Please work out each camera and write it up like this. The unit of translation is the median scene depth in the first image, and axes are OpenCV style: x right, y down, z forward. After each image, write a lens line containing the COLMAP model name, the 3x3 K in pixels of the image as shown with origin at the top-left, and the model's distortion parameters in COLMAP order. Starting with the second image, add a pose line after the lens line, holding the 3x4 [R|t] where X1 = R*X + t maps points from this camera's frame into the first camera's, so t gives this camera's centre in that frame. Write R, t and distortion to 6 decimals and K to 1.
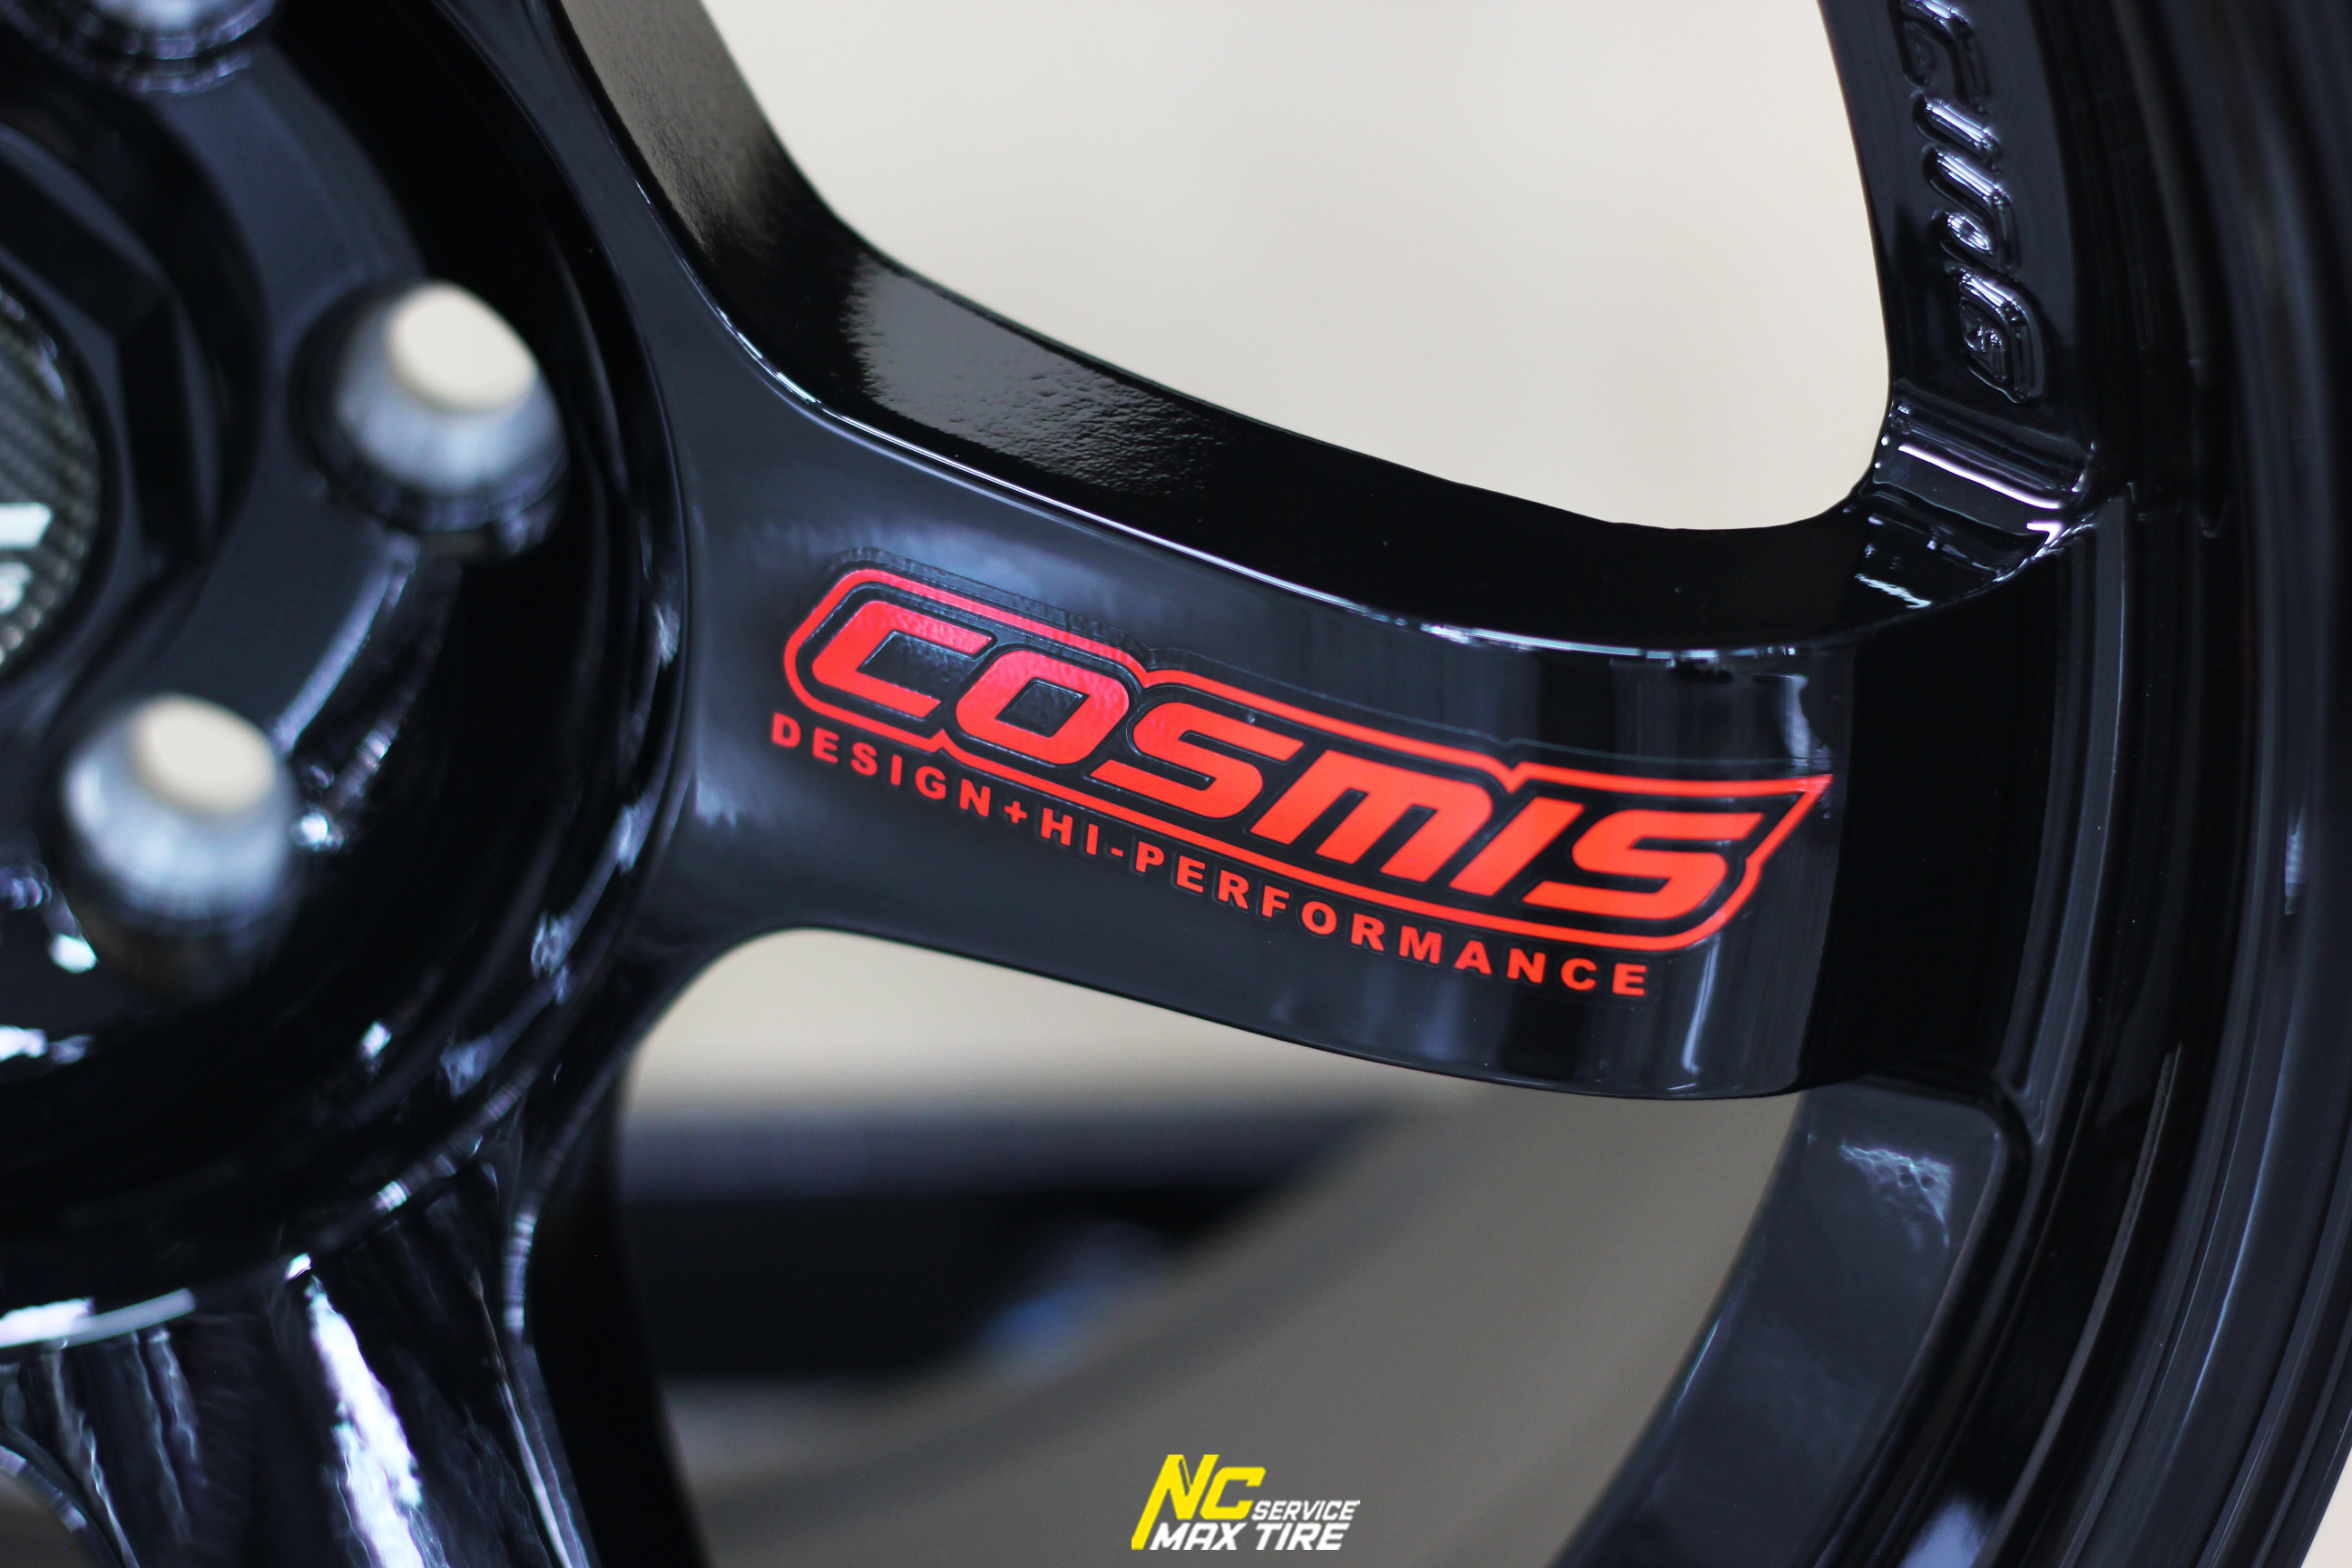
lens RADIAL K [[5619.2, 0, 1175.0], [0, 5619.2, 781.3], [0, 0, 1]] dist [-0.045742, 0.000000]
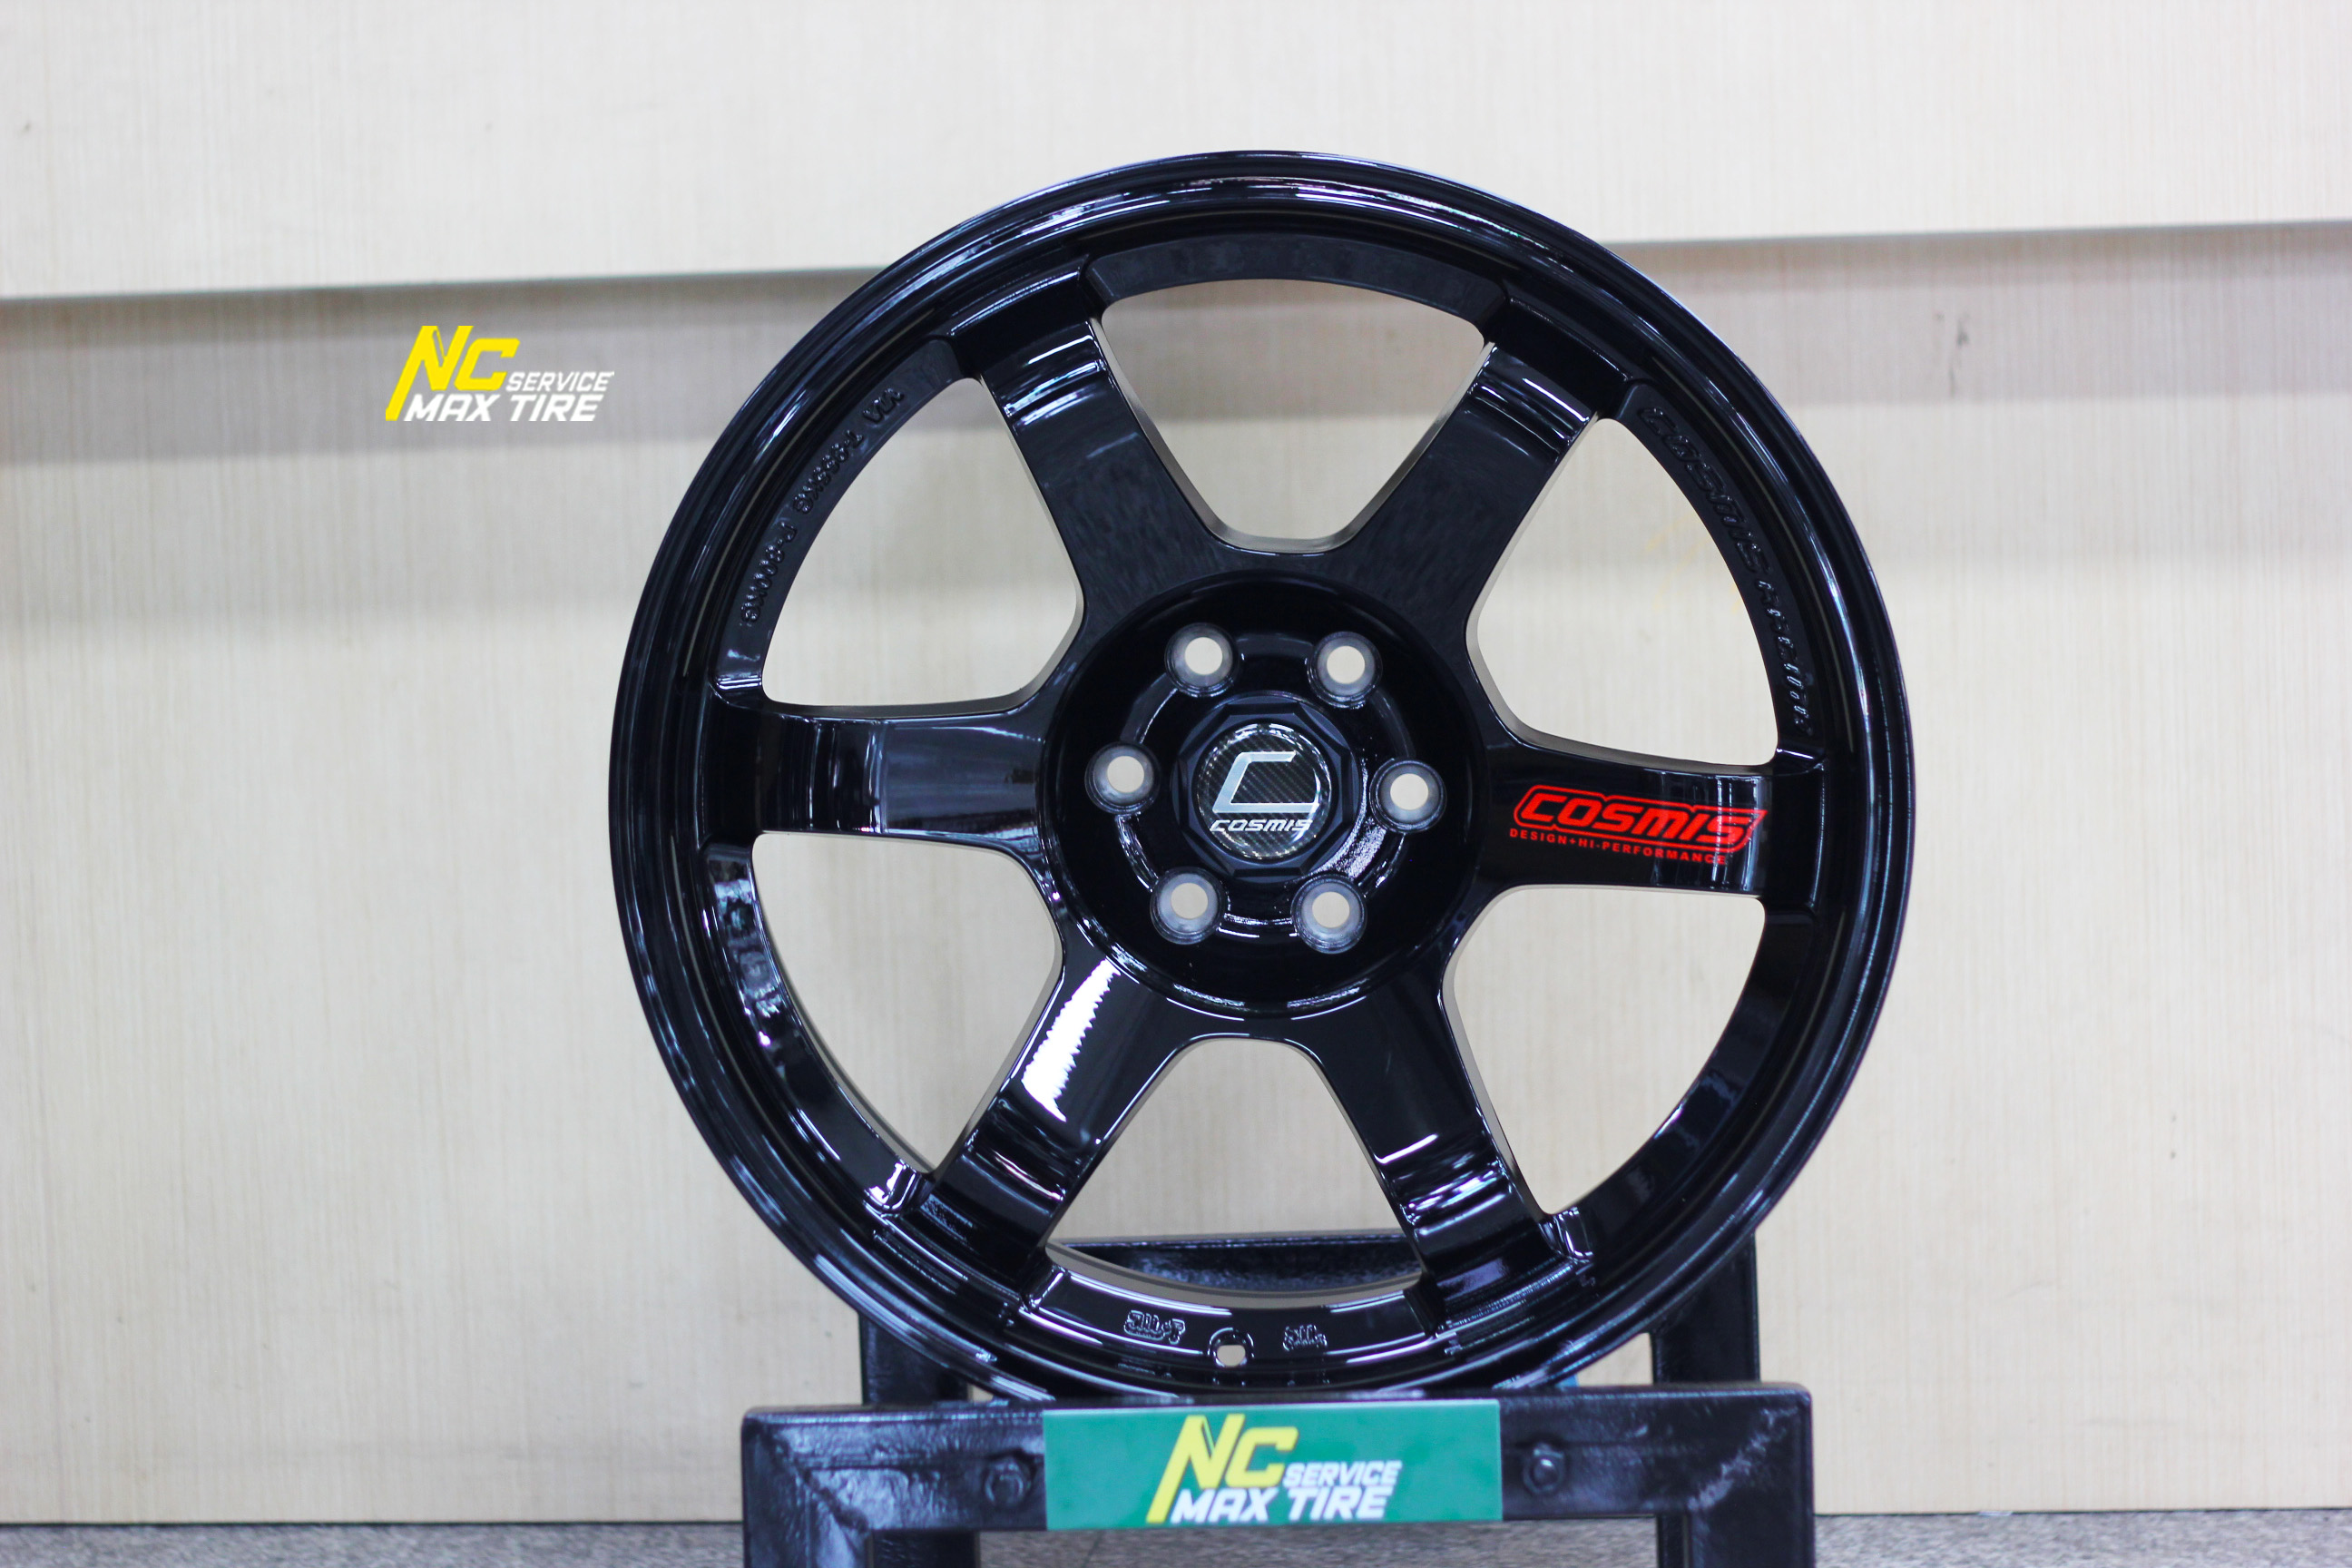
lens RADIAL K [[5619.2, 0, 1177.8], [0, 5619.2, 759.8], [0, 0, 1]] dist [-0.045742, 0.000000]
pose [[0.999888, 0.012054, -0.008911, -0.290115], [-0.014578, 0.920381, -0.390752, 1.612500], [0.003492, 0.390838, 0.920453, -2.913772]]
